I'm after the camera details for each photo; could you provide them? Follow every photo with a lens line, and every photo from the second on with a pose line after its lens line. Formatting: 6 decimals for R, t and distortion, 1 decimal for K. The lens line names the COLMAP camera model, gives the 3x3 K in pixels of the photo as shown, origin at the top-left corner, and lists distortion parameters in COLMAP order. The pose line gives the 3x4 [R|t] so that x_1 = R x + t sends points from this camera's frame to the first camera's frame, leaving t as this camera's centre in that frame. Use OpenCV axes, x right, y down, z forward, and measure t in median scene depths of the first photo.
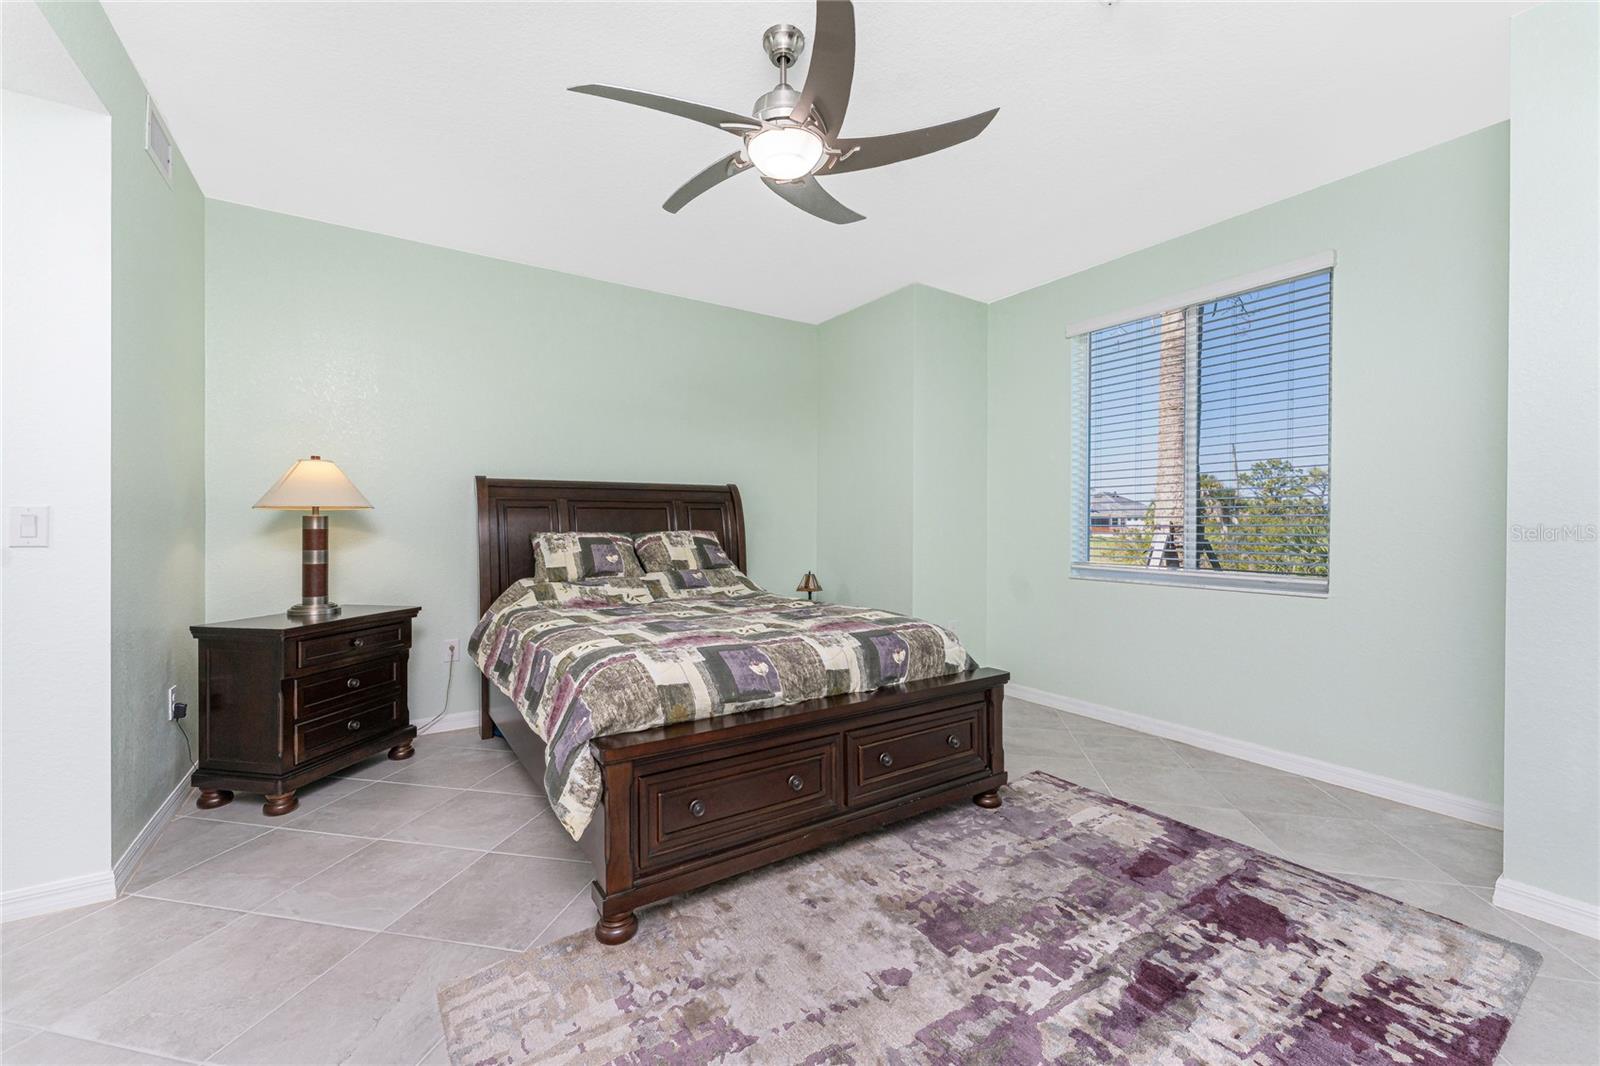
lens RADIAL K [[644.9, 0, 804.0], [0, 644.9, 529.0], [0, 0, 1]] dist [0.007506, 0.000046]
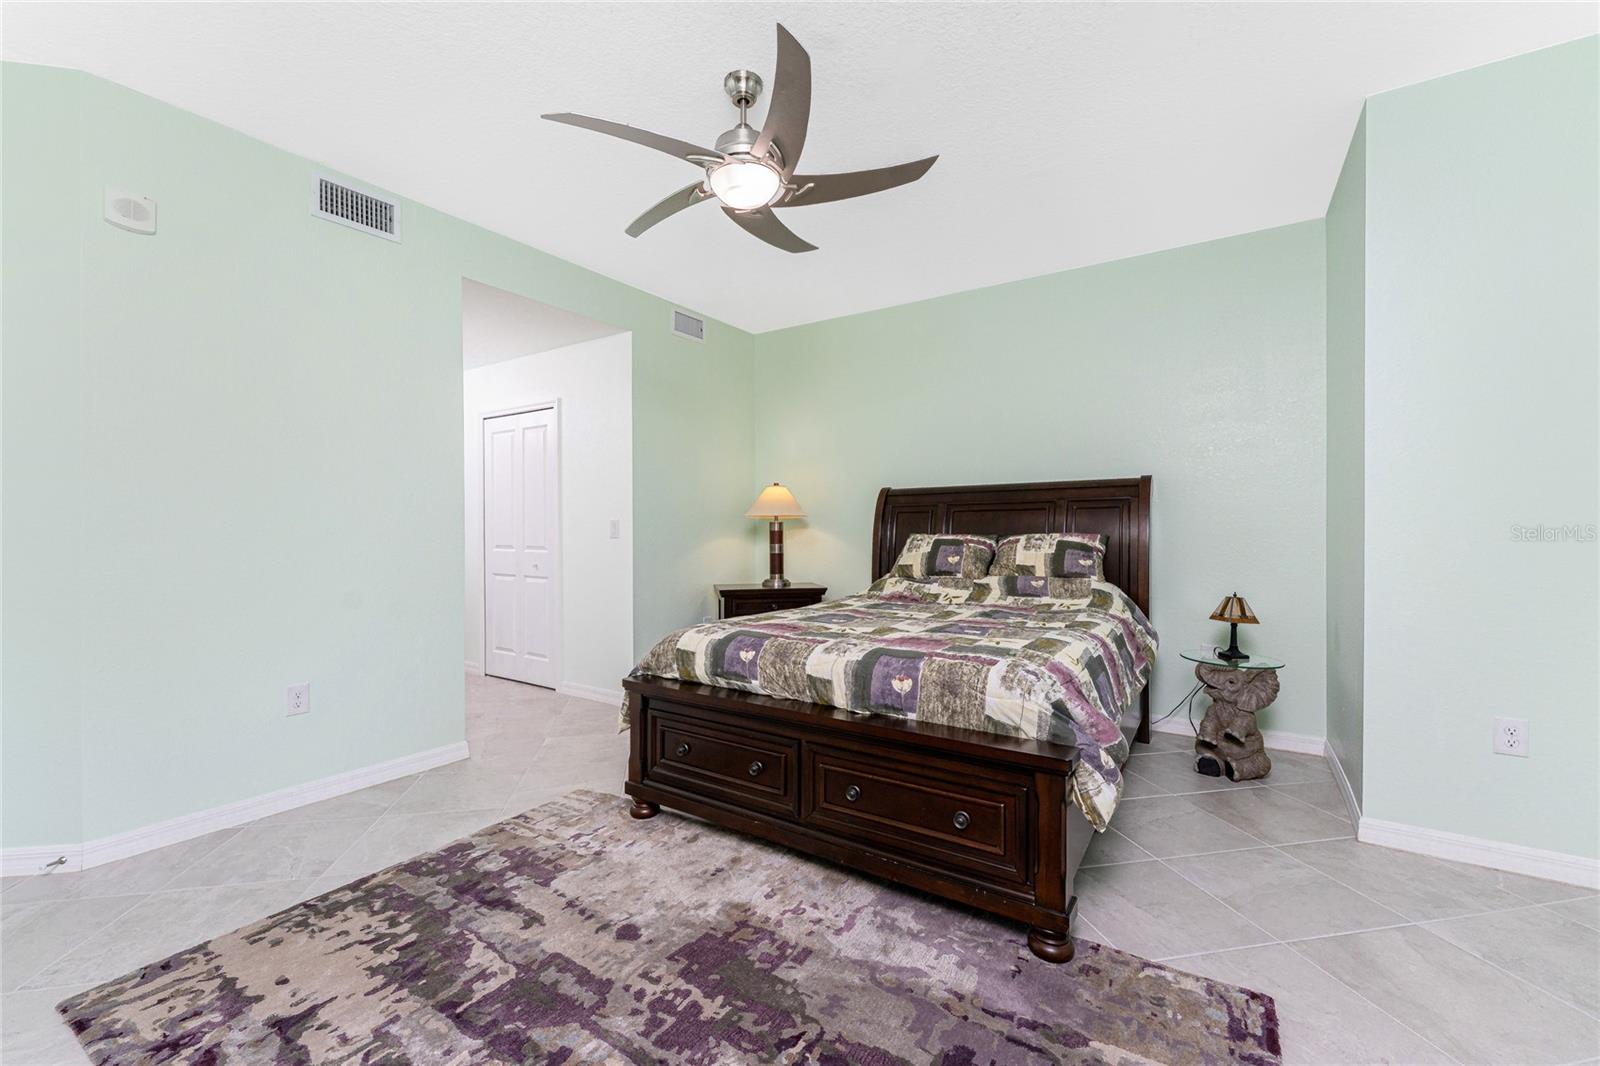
lens RADIAL K [[644.9, 0, 800.3], [0, 644.9, 531.6], [0, 0, 1]] dist [0.007506, 0.000046]
pose [[0.401081, 0.002549, -0.916039, 0.972437], [-0.003947, 0.999992, 0.001054, 0.001433], [0.916034, 0.003193, 0.401087, 0.627543]]
